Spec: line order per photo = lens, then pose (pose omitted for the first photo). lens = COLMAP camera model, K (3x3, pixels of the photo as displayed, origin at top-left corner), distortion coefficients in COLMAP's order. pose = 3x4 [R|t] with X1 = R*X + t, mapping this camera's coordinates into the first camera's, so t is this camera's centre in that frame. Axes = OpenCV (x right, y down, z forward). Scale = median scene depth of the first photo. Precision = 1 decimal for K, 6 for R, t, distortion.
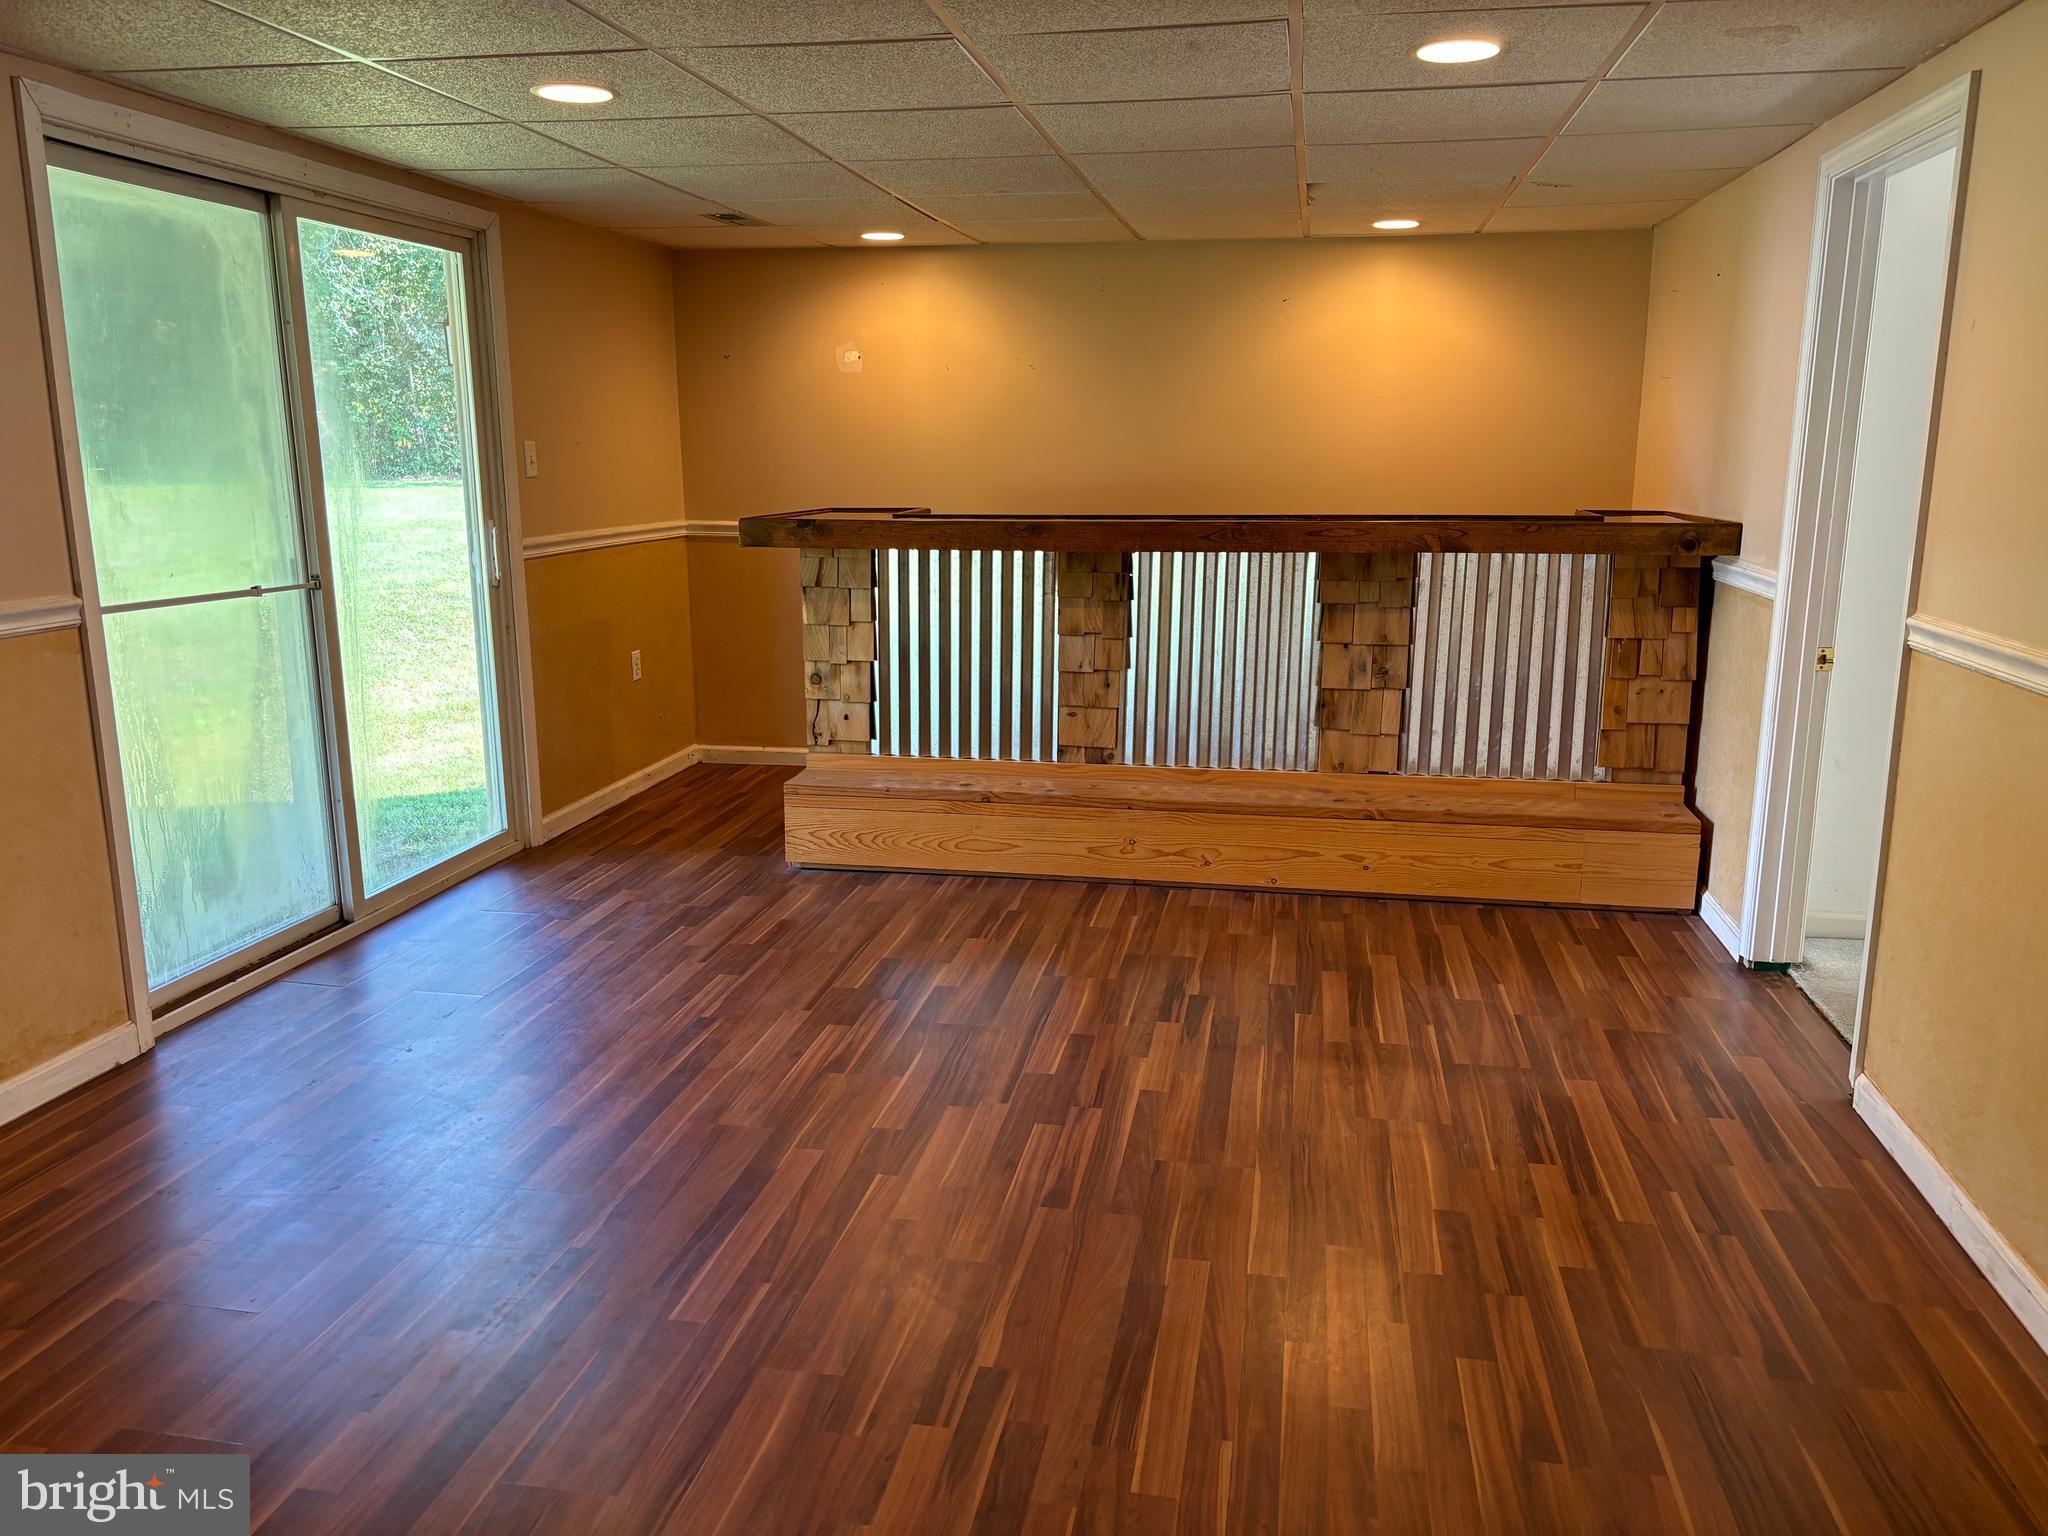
lens RADIAL K [[1562.3, 0, 1024.0], [0, 1562.3, 768.0], [0, 0, 1]] dist [0.085044, -0.106944]
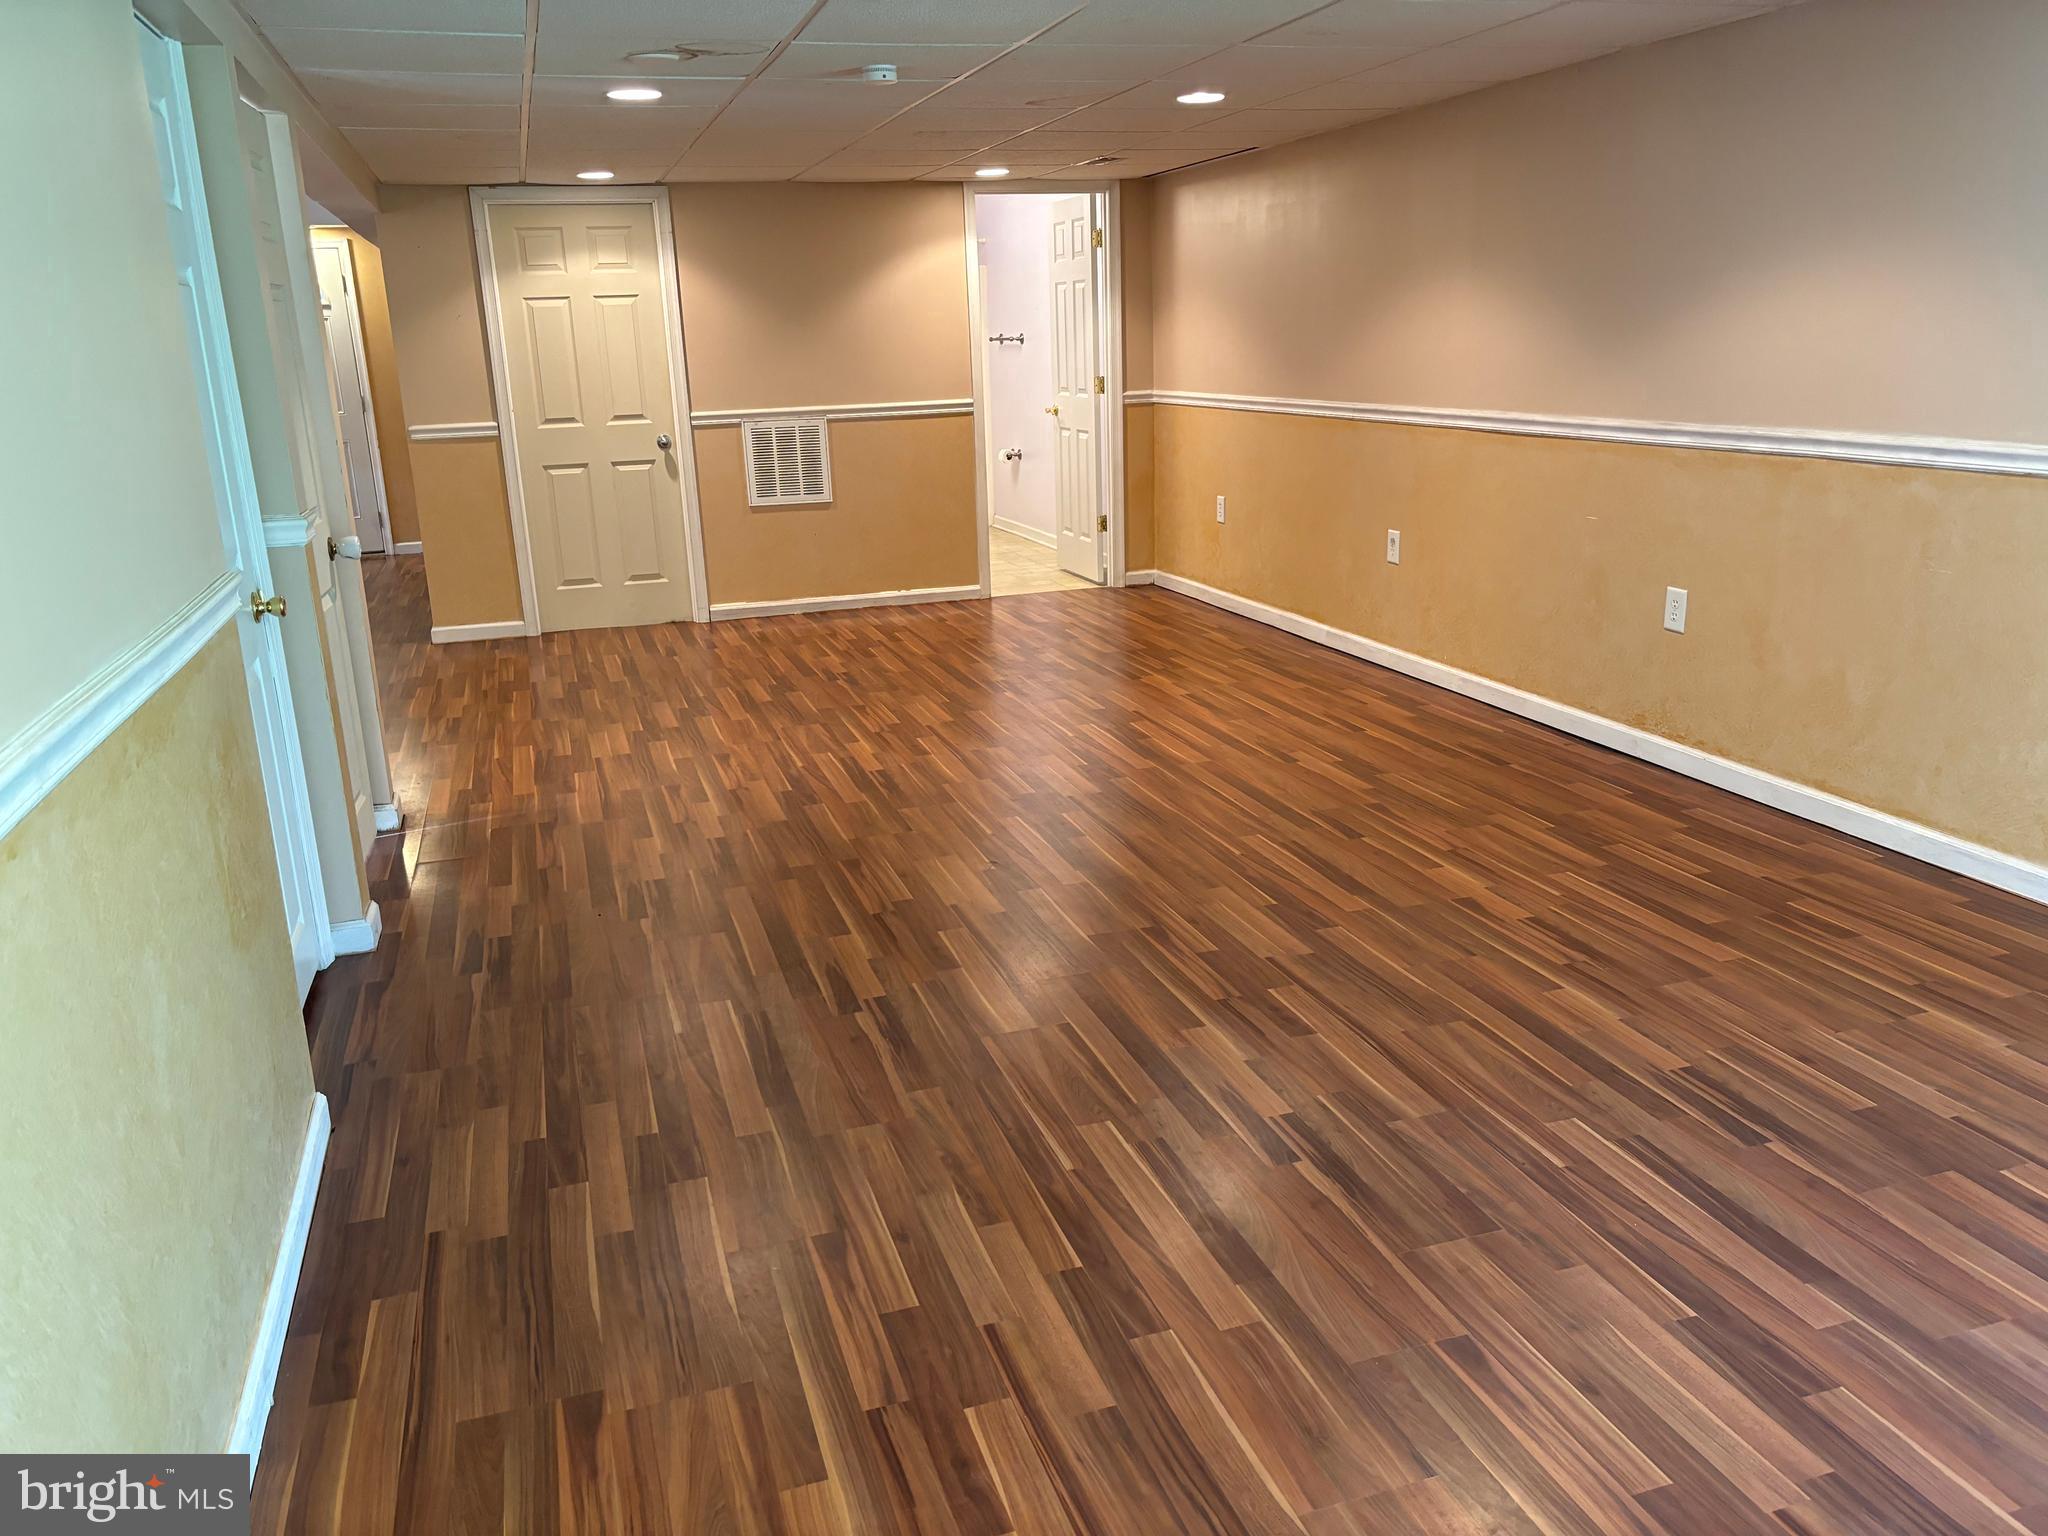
lens RADIAL K [[1562.3, 0, 1024.0], [0, 1562.3, 768.0], [0, 0, 1]] dist [0.085044, -0.106944]
pose [[-0.884980, 0.162254, -0.436446, 0.583721], [-0.053339, 0.895827, 0.441189, -0.351733], [0.462565, 0.413723, -0.784135, 1.648942]]
